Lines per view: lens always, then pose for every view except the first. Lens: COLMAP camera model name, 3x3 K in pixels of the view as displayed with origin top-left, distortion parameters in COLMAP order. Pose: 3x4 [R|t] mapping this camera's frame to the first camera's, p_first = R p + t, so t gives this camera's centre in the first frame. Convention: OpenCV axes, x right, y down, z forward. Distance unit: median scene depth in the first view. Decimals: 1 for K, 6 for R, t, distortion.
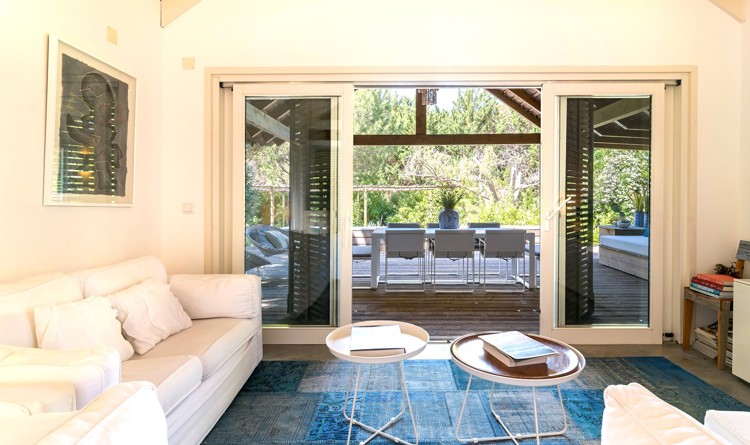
lens RADIAL K [[420.1, 0, 404.6], [0, 420.1, 204.1], [0, 0, 1]] dist [-0.000161, -0.000468]
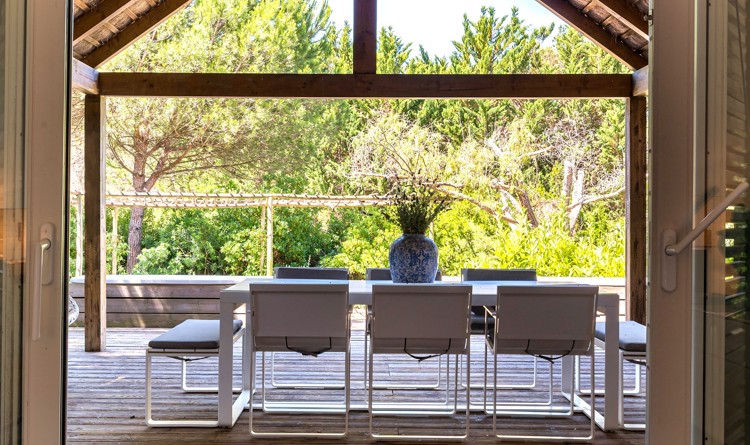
lens RADIAL K [[771.2, 0, 359.1], [0, 771.2, 223.0], [0, 0, 1]] dist [-0.004790, 0.014461]
pose [[0.999887, 0.009678, -0.011506, 0.050943], [-0.009883, 0.999791, -0.017876, 0.012114], [0.011330, 0.017988, 0.999774, 0.193968]]
